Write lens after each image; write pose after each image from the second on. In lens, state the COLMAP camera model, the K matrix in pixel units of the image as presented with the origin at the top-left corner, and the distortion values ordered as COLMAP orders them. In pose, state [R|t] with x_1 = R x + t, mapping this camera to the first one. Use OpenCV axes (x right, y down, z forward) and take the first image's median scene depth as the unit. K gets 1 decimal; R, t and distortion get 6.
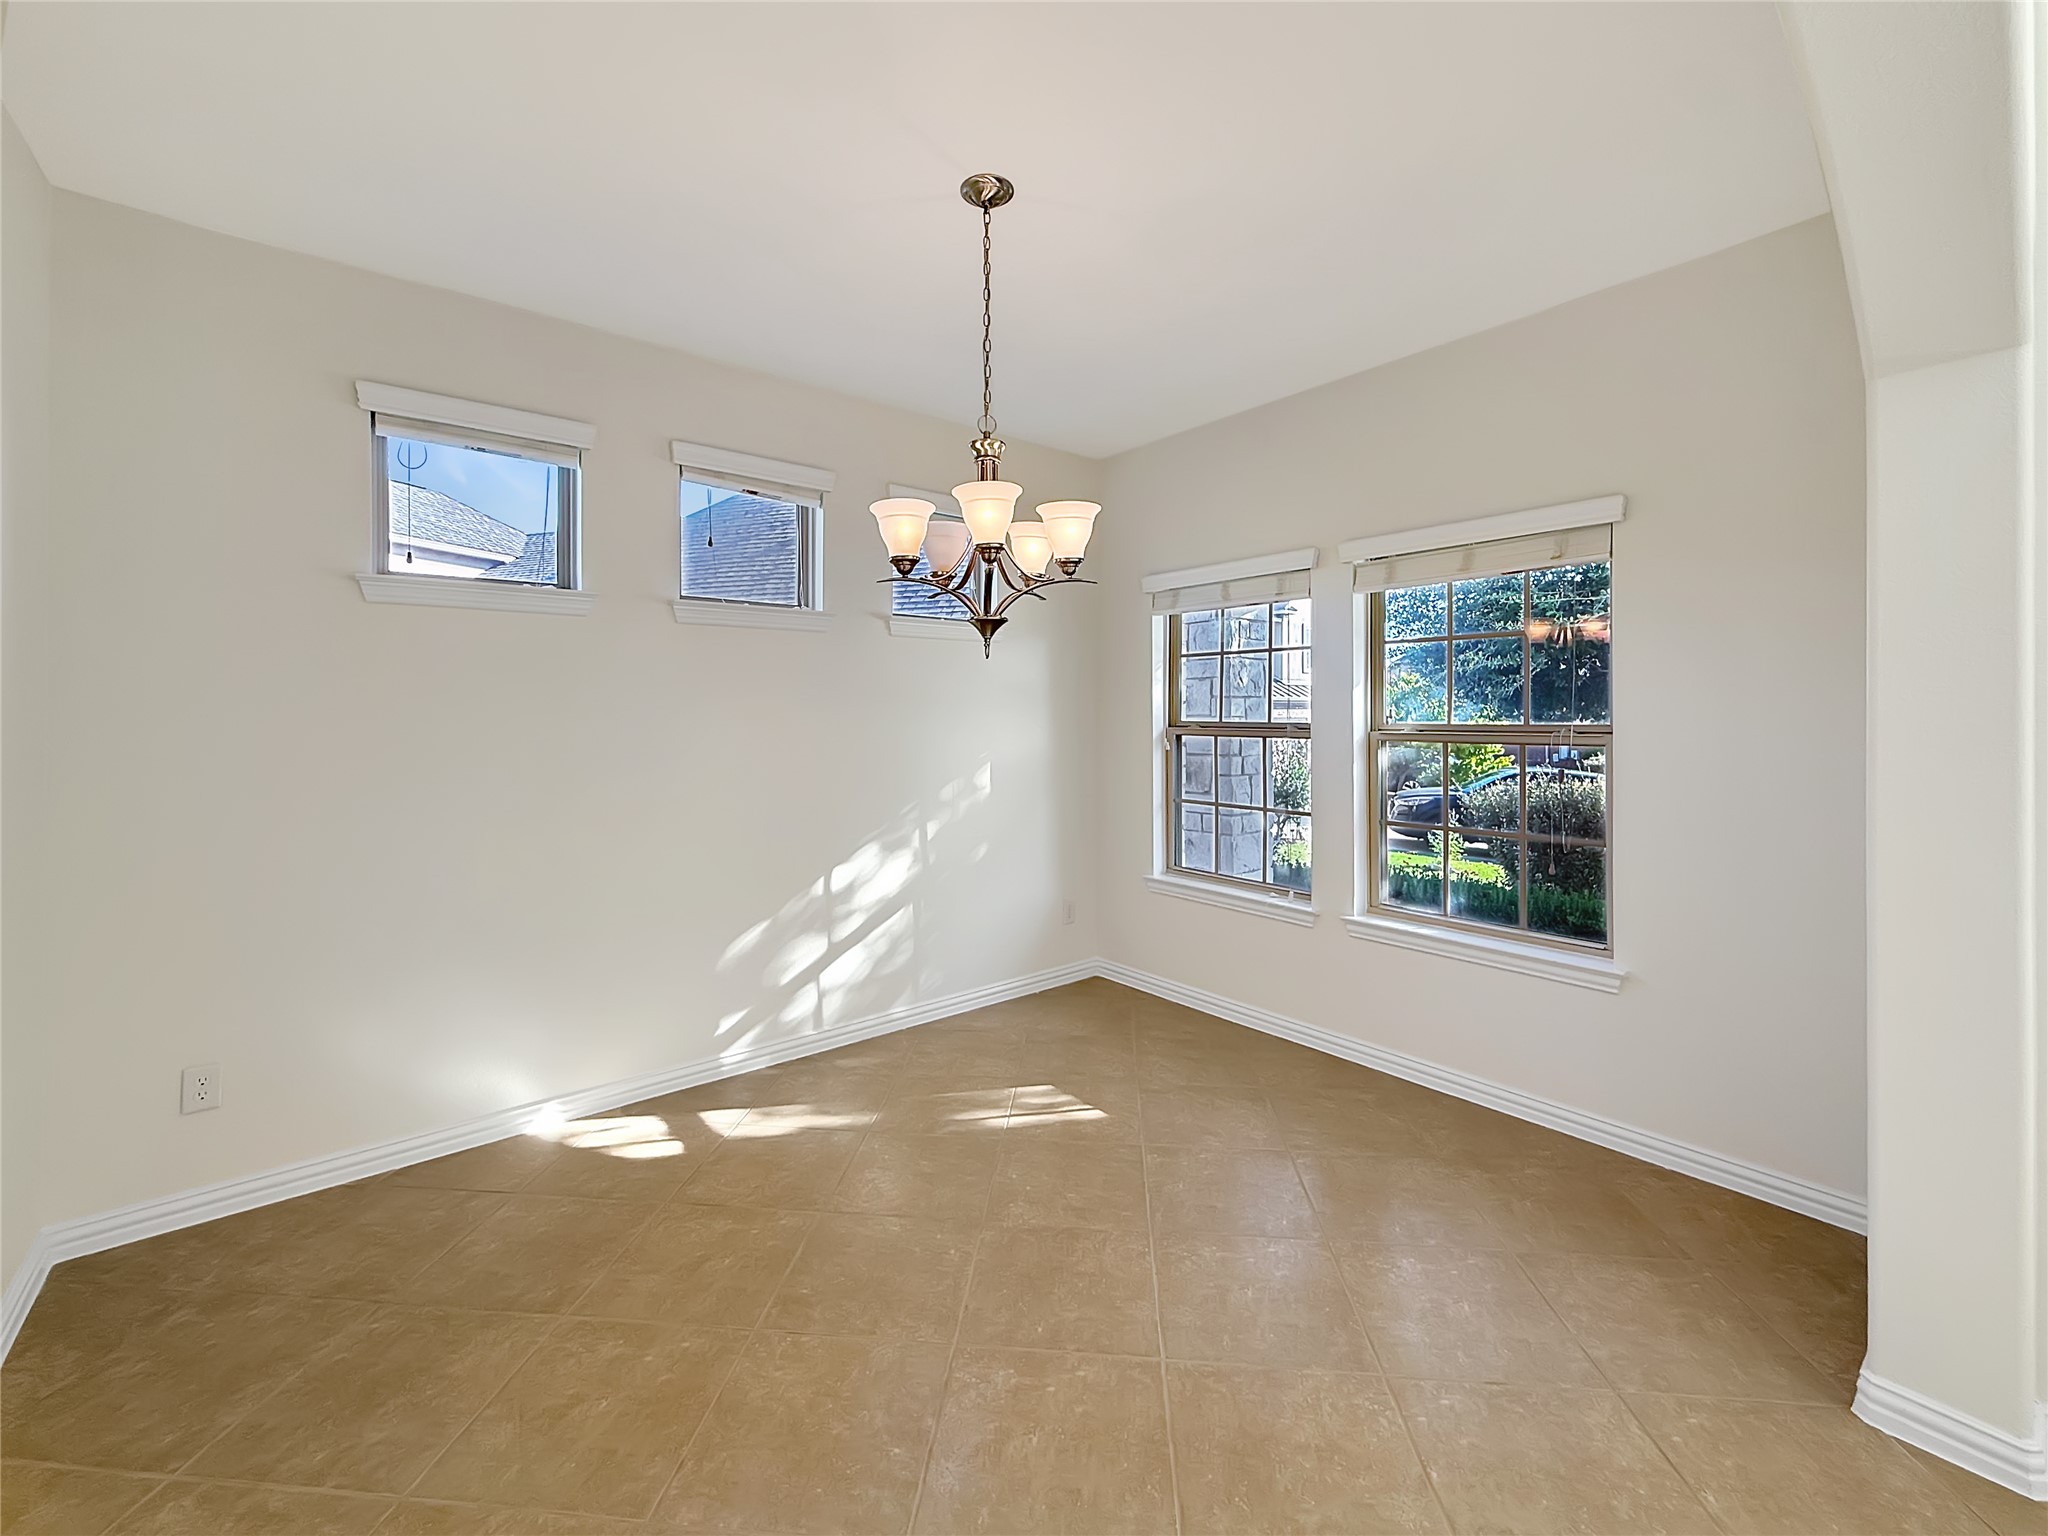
lens RADIAL K [[829.2, 0, 995.3], [0, 829.2, 721.6], [0, 0, 1]] dist [-0.003929, -0.000564]
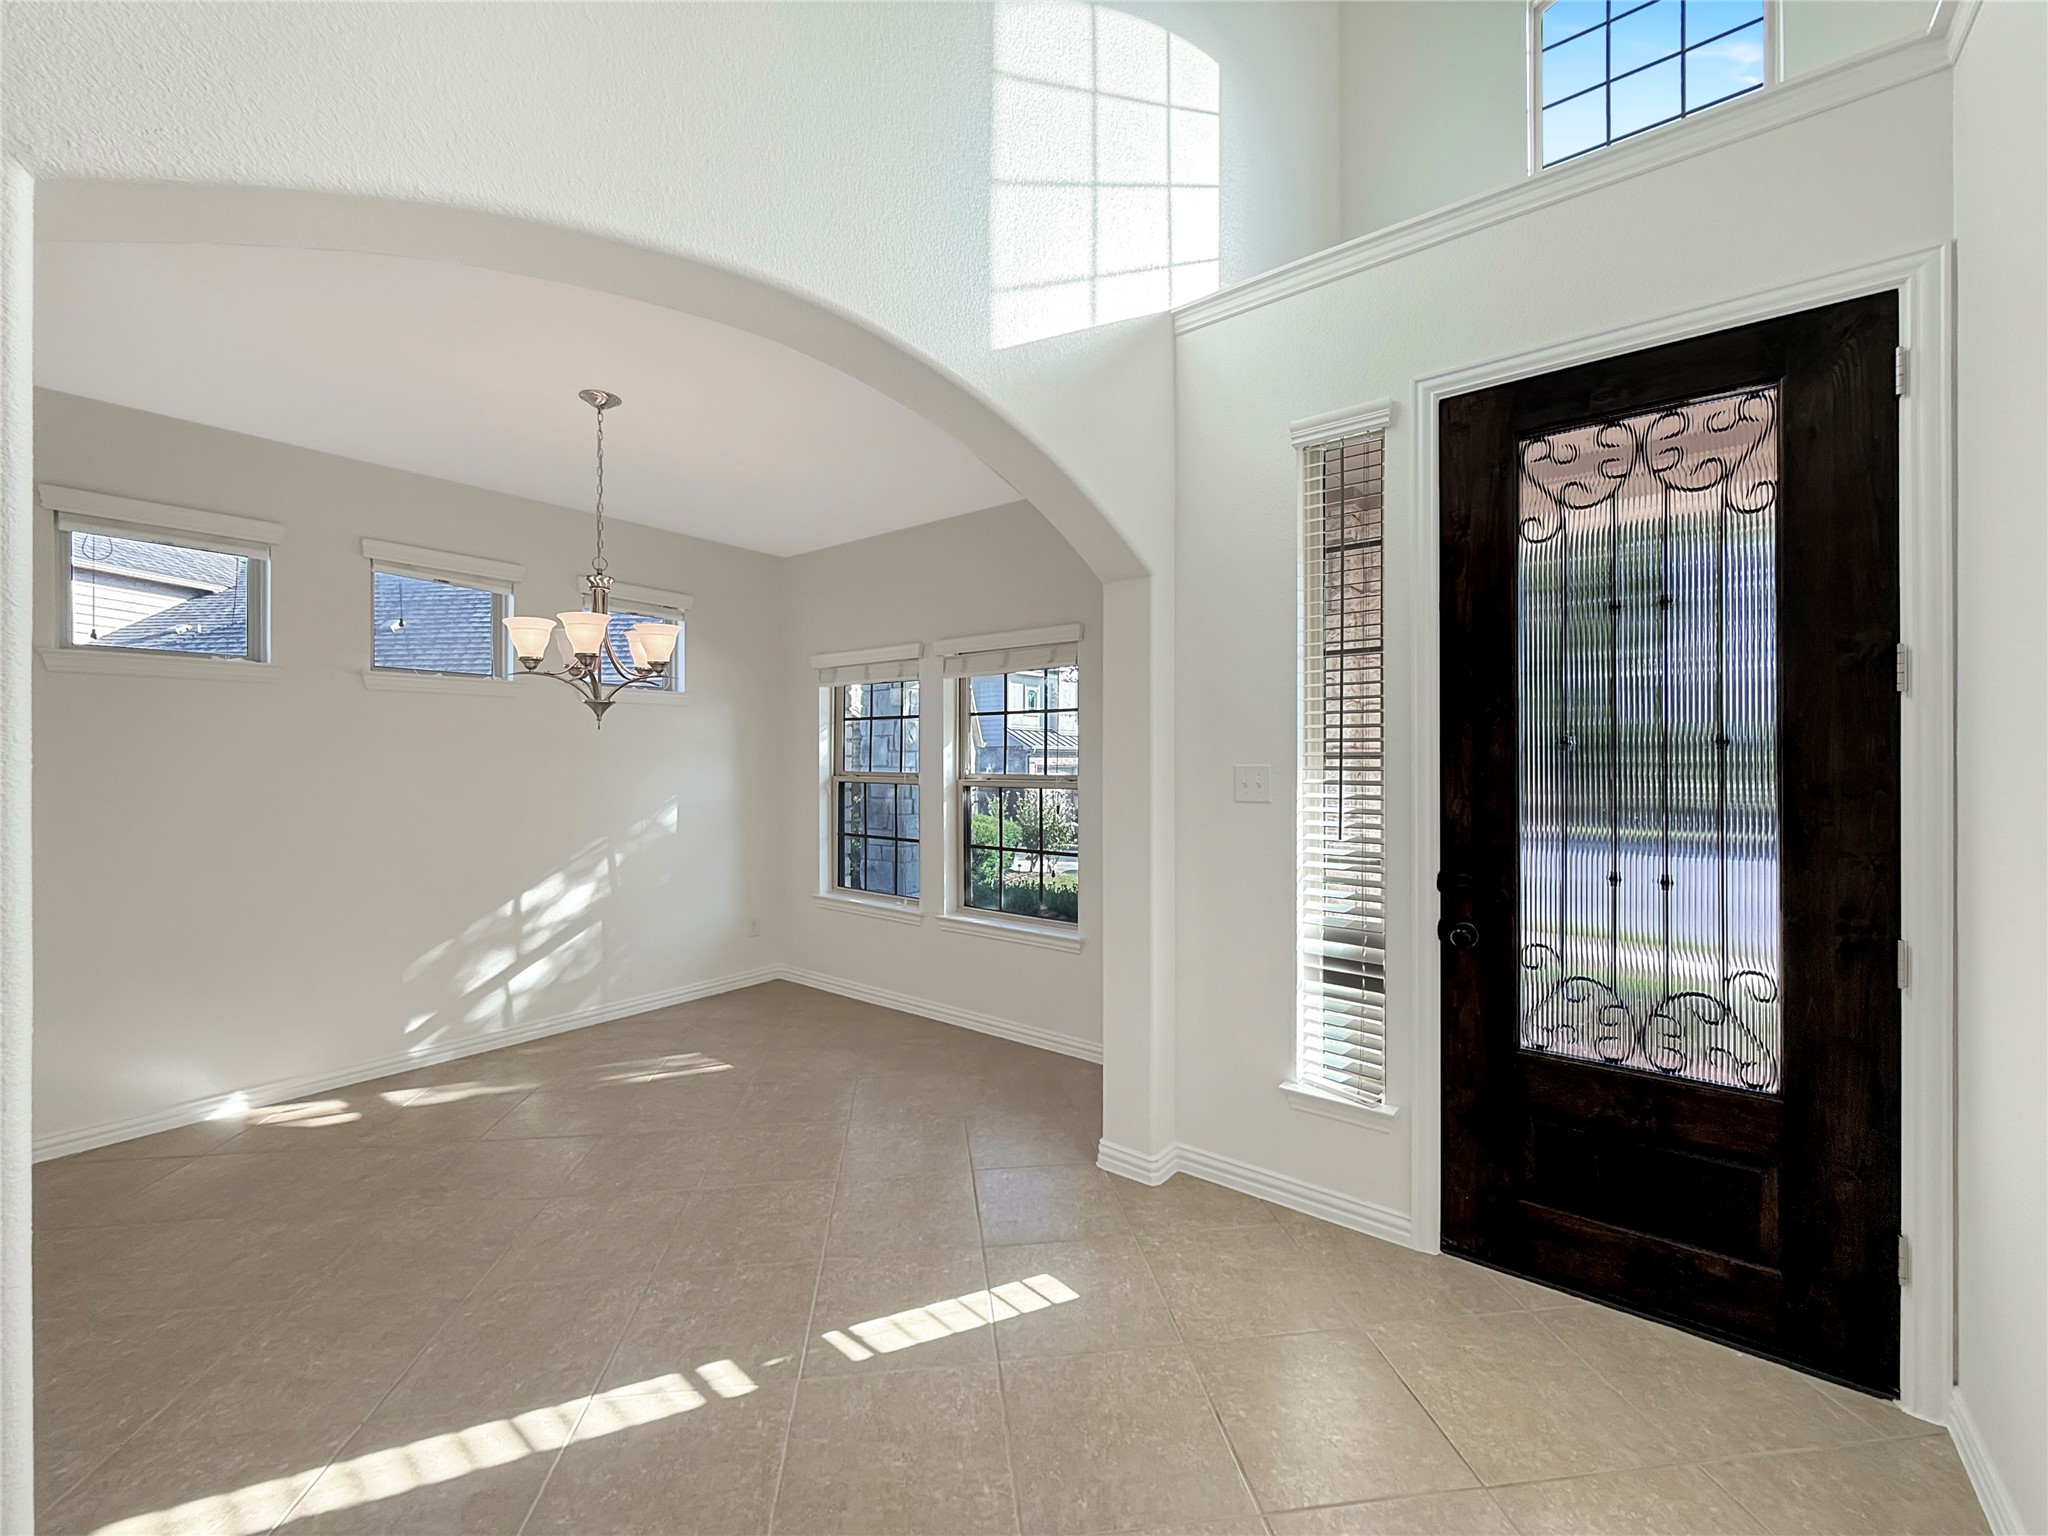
lens RADIAL K [[829.2, 0, 1025.1], [0, 829.2, 764.5], [0, 0, 1]] dist [-0.003929, -0.000564]
pose [[0.971668, 0.000470, 0.236350, 0.254383], [0.000090, 0.999997, -0.002358, -0.009845], [-0.236351, 0.002313, 0.971665, -0.380026]]
